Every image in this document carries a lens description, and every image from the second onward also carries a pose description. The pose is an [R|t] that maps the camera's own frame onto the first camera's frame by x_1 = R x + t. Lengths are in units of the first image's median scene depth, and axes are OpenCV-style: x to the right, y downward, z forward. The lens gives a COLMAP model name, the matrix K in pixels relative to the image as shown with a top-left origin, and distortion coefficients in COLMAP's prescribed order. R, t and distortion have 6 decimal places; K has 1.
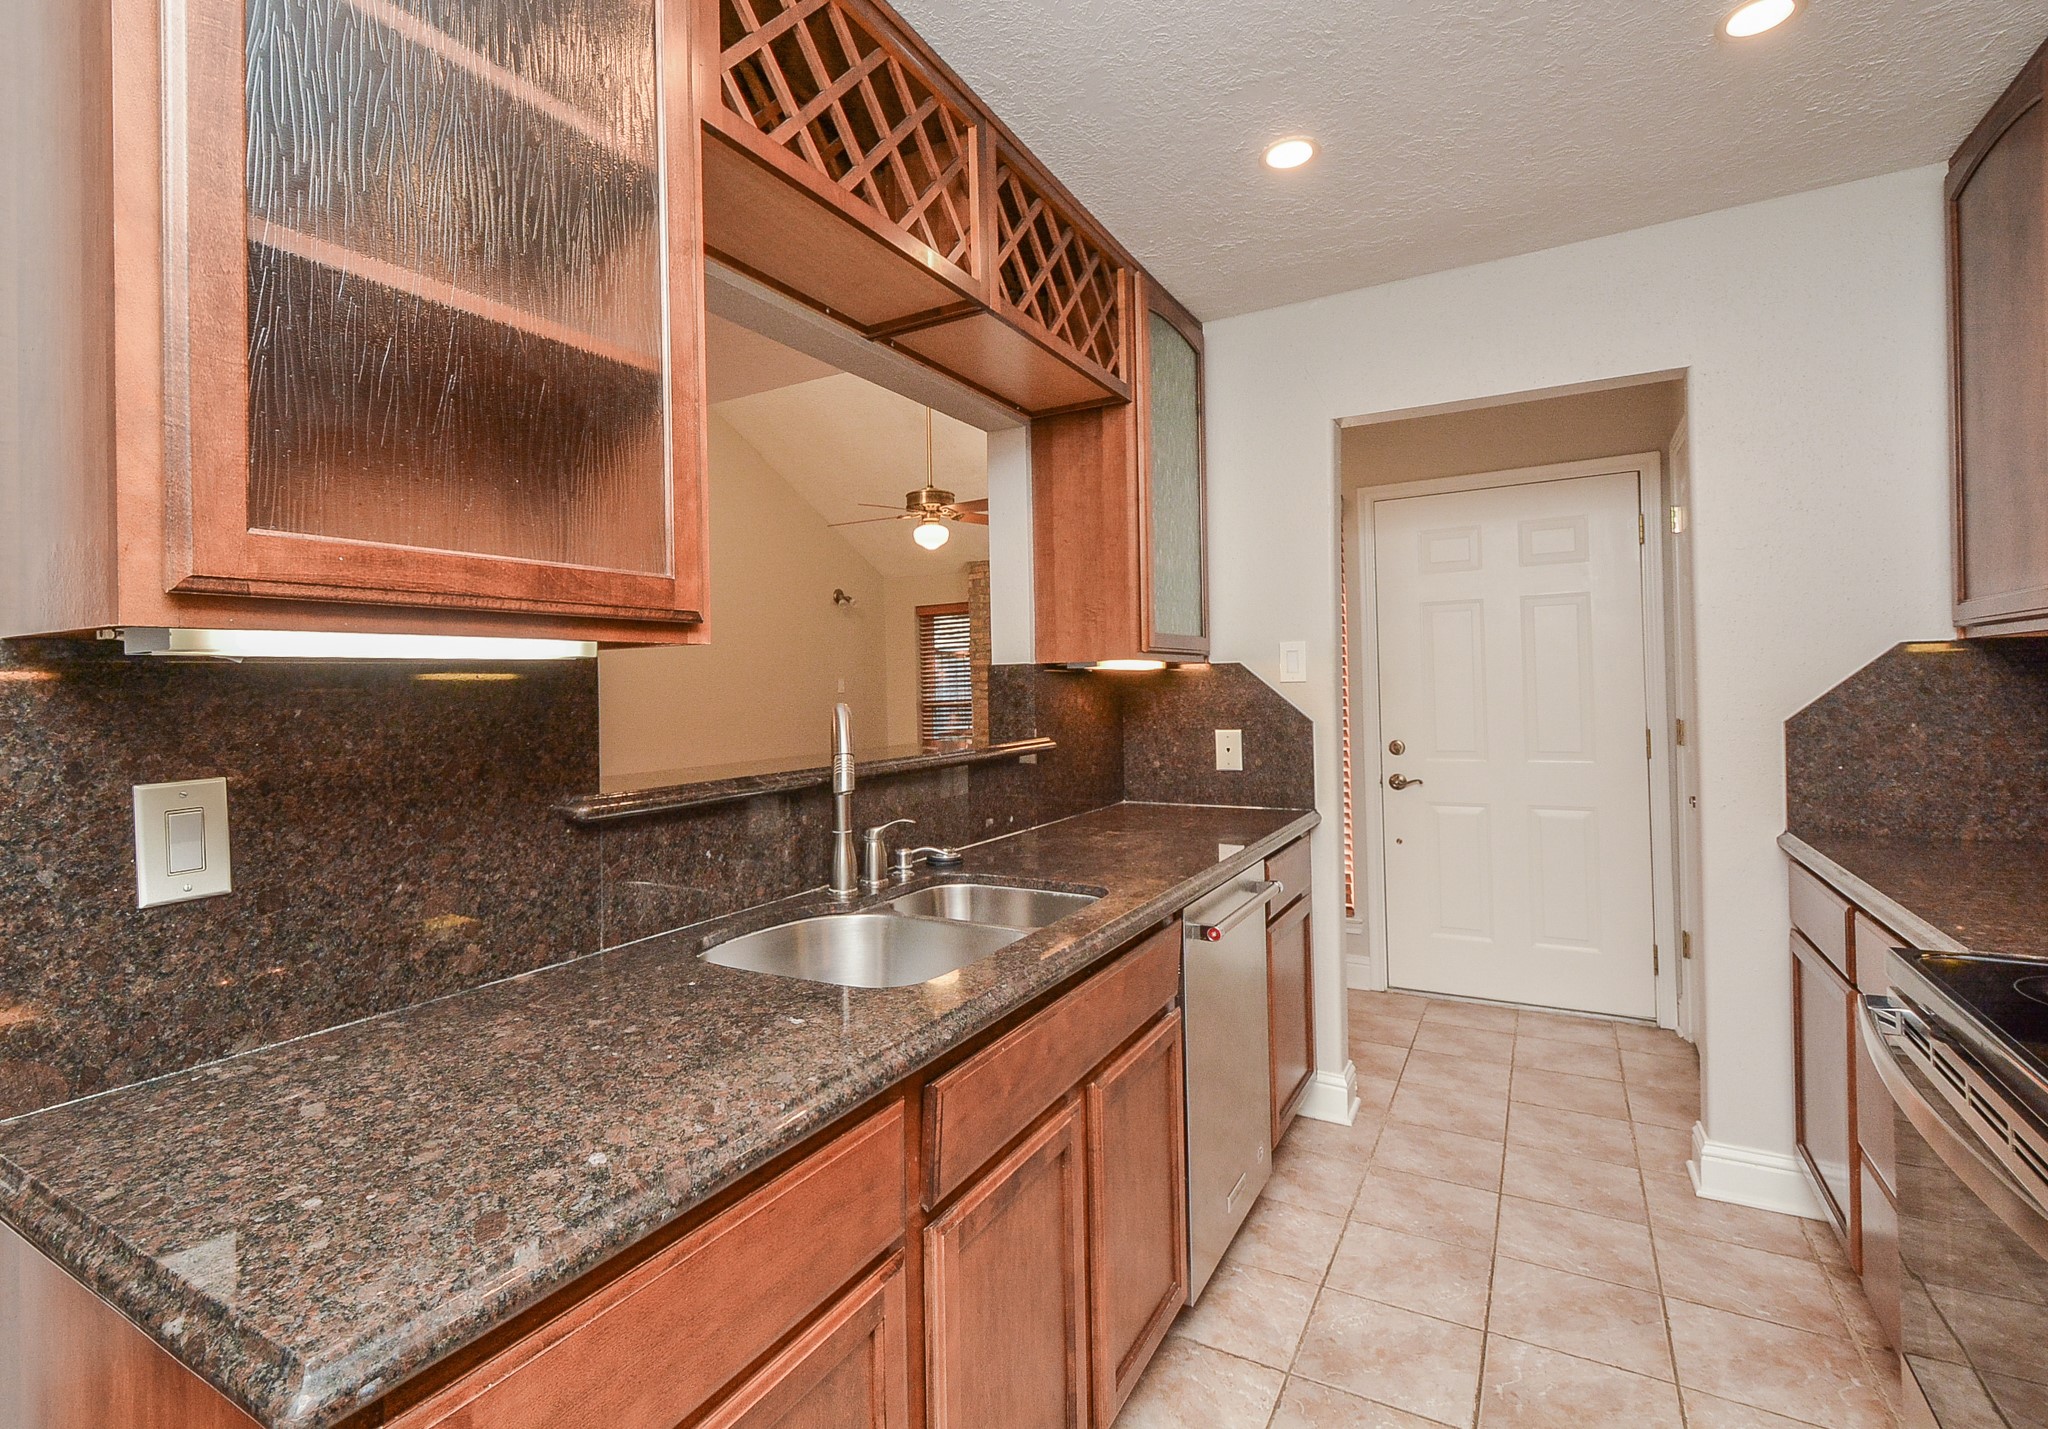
lens RADIAL K [[976.7, 0, 968.3], [0, 976.7, 682.0], [0, 0, 1]] dist [0.002189, 0.000435]
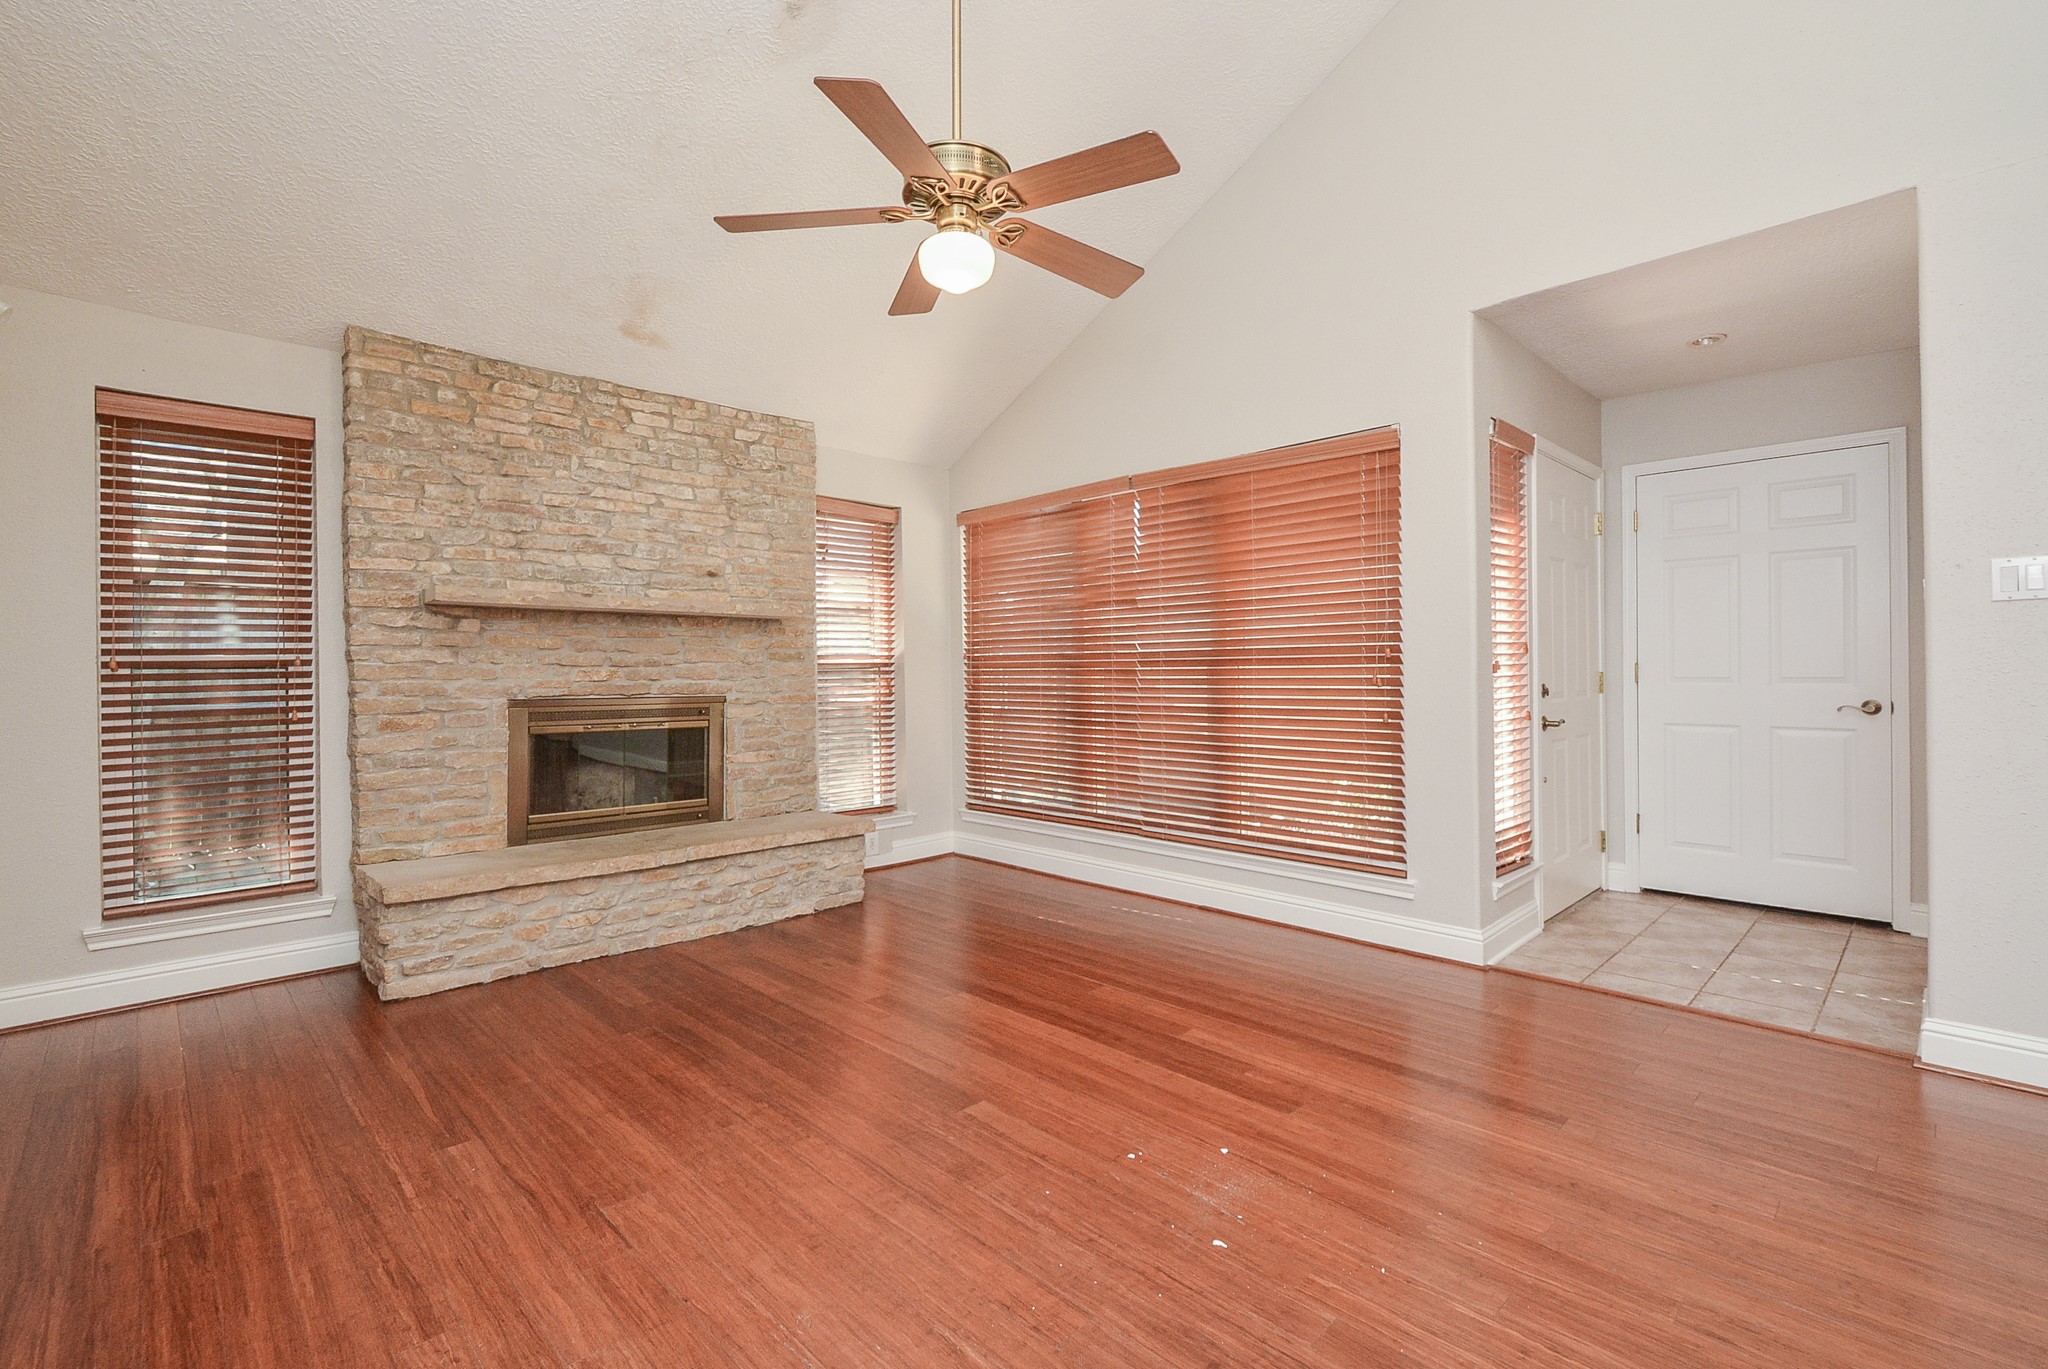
lens RADIAL K [[912.9, 0, 1031.6], [0, 912.9, 669.0], [0, 0, 1]] dist [0.009661, -0.007235]
pose [[0.251329, 0.020101, 0.967693, -1.086501], [-0.007980, 0.999793, -0.018695, 0.110408], [-0.967869, -0.003024, 0.251438, 2.135742]]
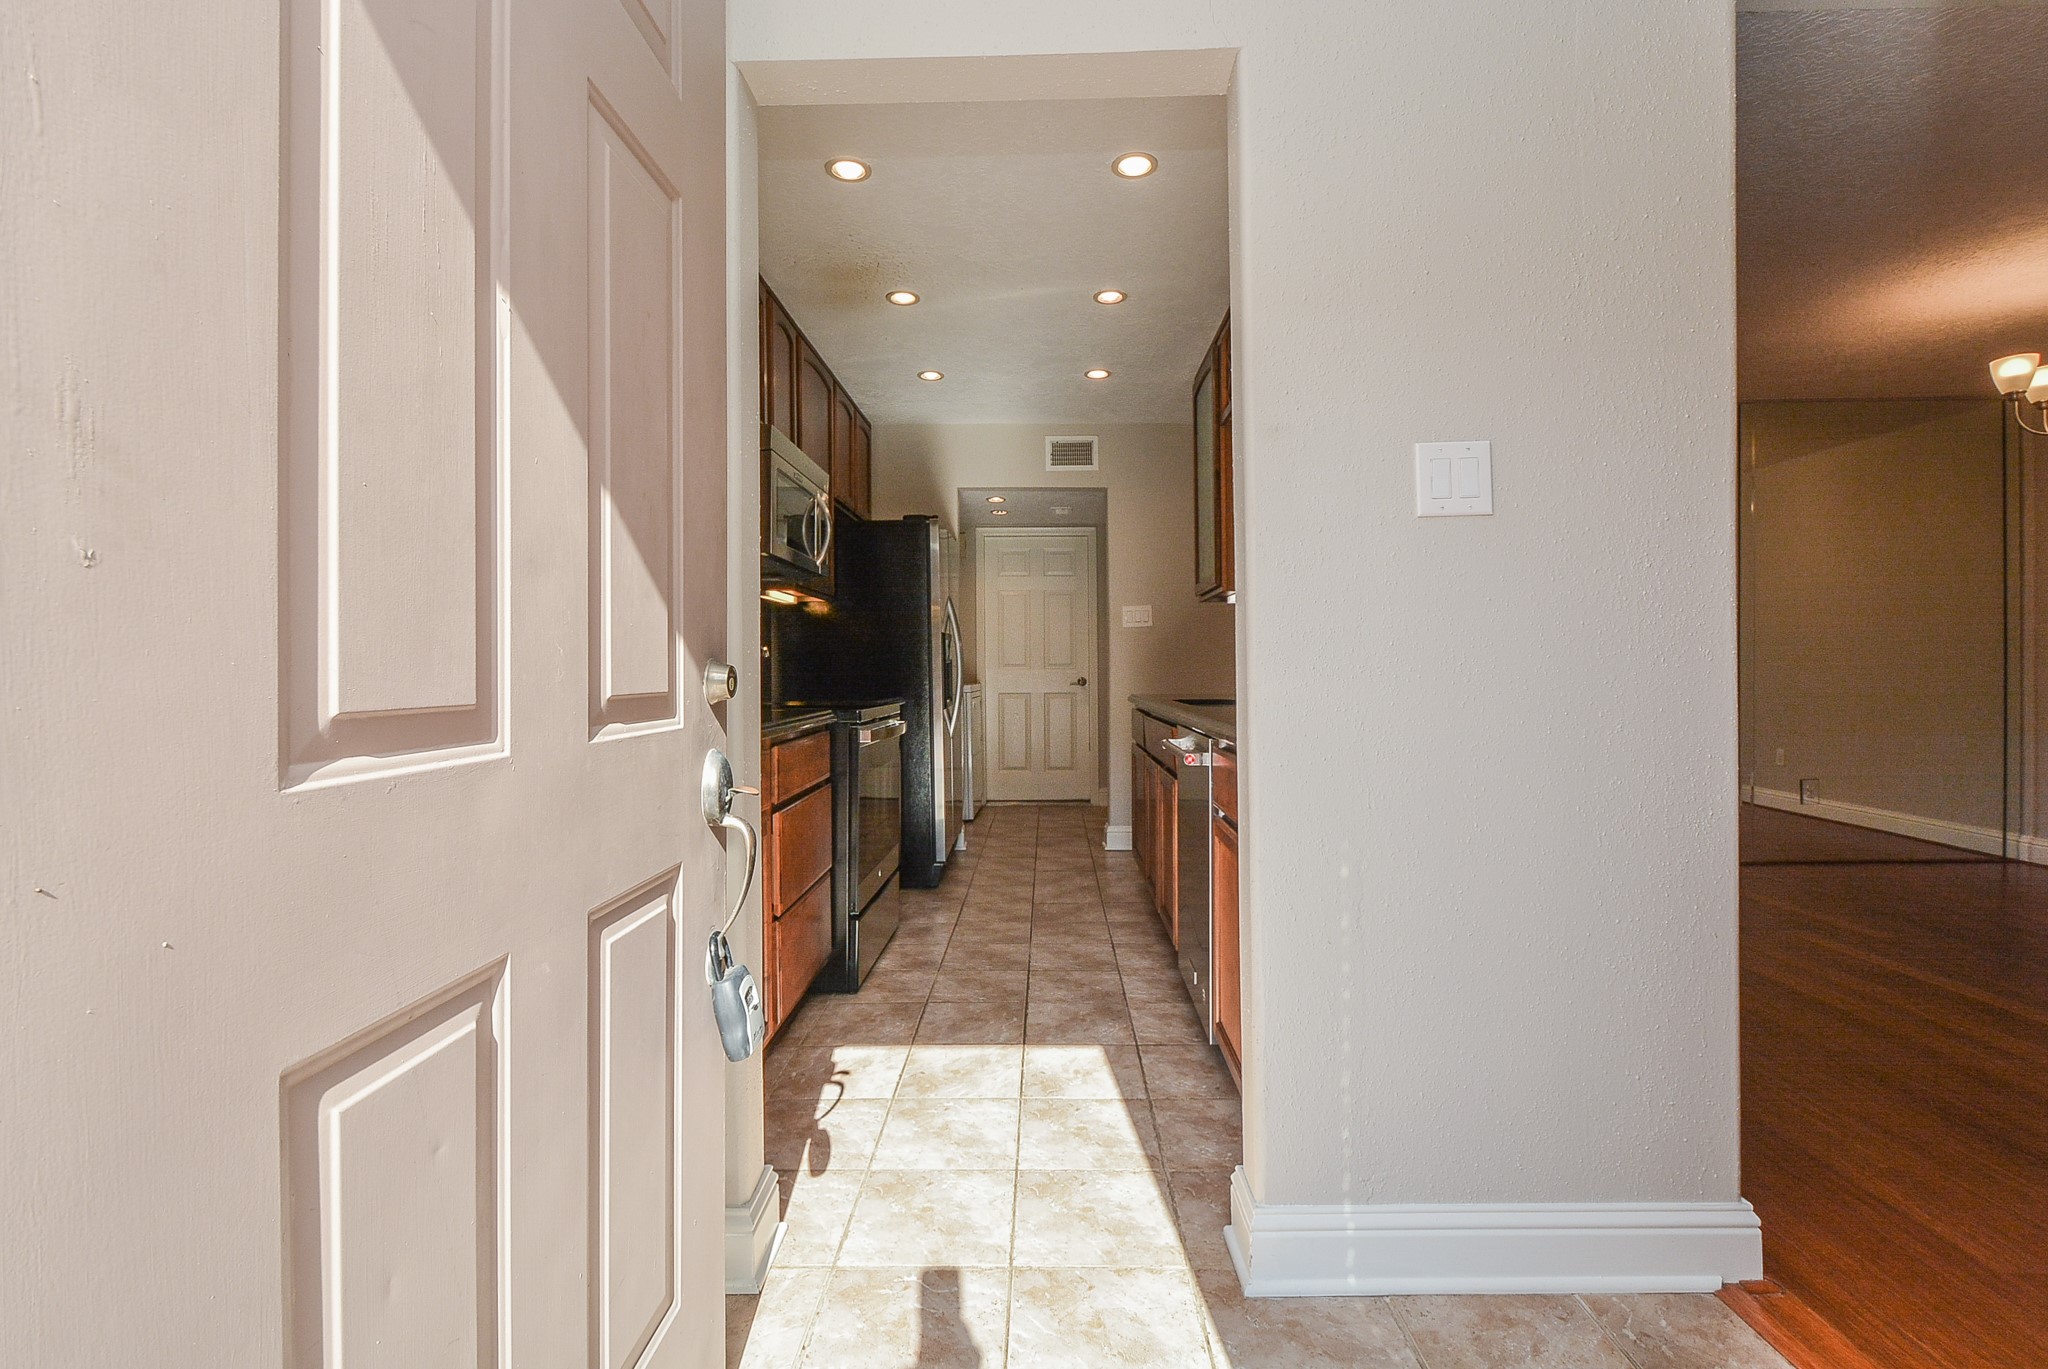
lens RADIAL K [[912.9, 0, 1031.6], [0, 912.9, 669.0], [0, 0, 1]] dist [0.009661, -0.007235]
pose [[-0.867803, 0.025725, -0.496242, 0.919029], [0.030009, 0.999549, -0.000662, 0.107693], [0.496001, -0.015466, -0.868184, 1.709705]]
